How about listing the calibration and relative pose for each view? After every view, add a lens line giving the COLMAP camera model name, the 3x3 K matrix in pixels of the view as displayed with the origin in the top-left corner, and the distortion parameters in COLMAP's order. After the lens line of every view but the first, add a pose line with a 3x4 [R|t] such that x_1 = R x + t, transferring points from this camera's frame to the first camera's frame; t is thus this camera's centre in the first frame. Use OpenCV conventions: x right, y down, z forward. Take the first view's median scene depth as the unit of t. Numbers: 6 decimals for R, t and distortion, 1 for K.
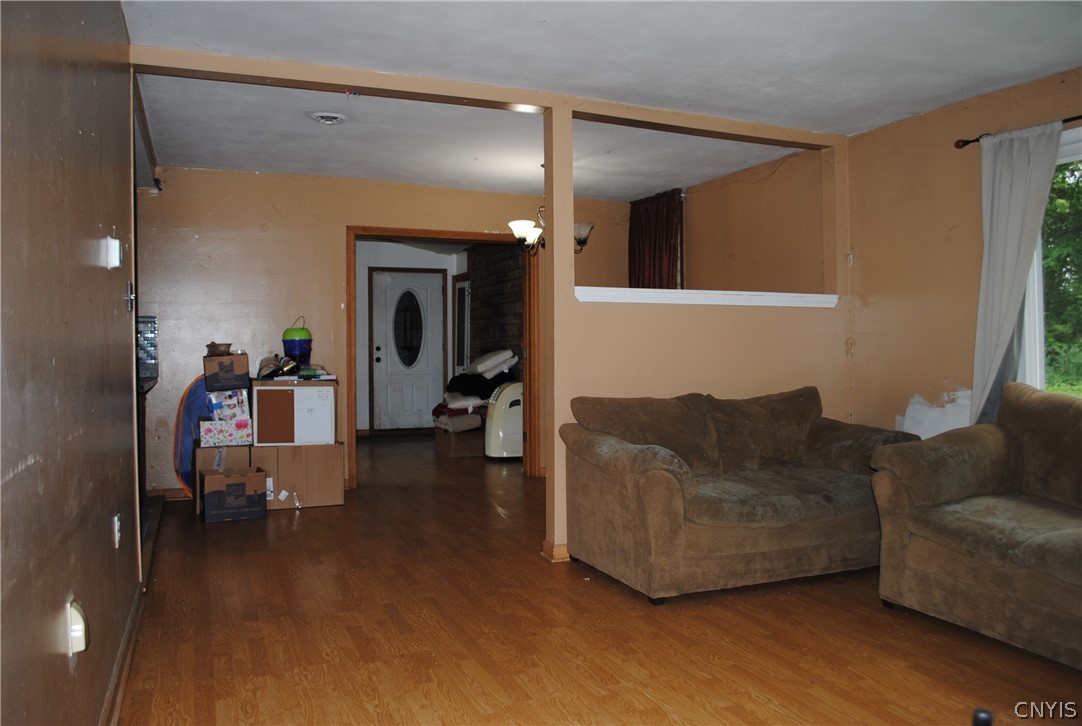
lens RADIAL K [[852.5, 0, 547.6], [0, 852.5, 356.2], [0, 0, 1]] dist [-0.067100, 0.000088]
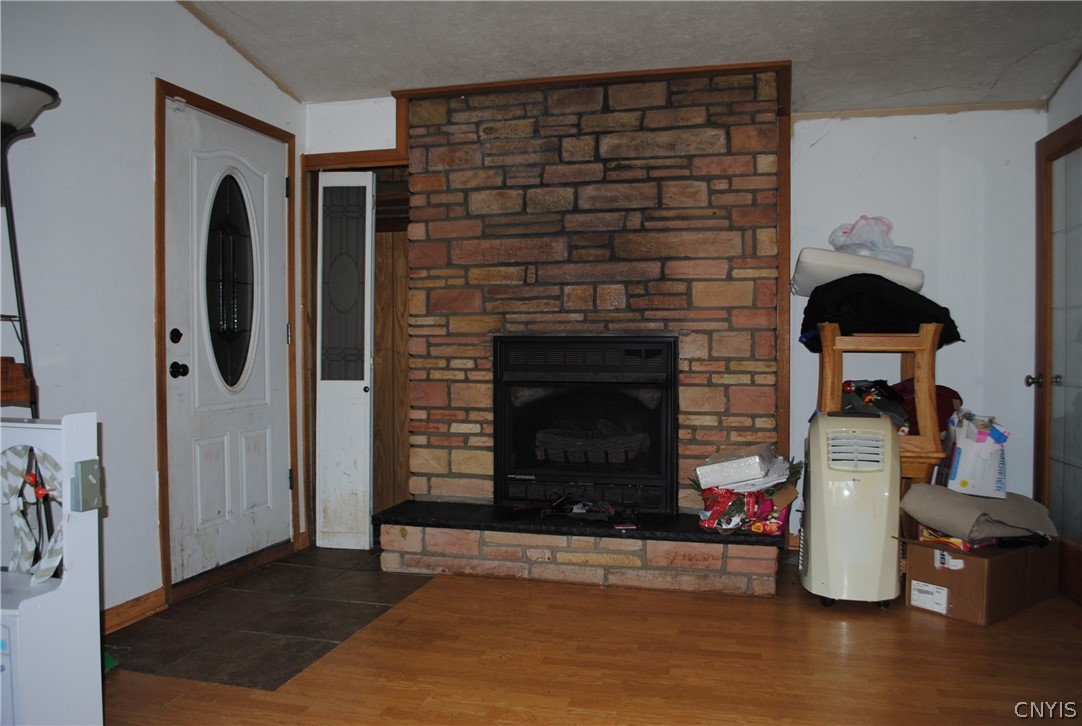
lens RADIAL K [[852.5, 0, 547.6], [0, 852.5, 356.2], [0, 0, 1]] dist [-0.067100, 0.000088]
pose [[0.572320, -0.010838, 0.819959, -0.381047], [0.007784, 0.999939, 0.007784, -0.002384], [-0.819994, 0.001928, 0.572369, 0.697940]]
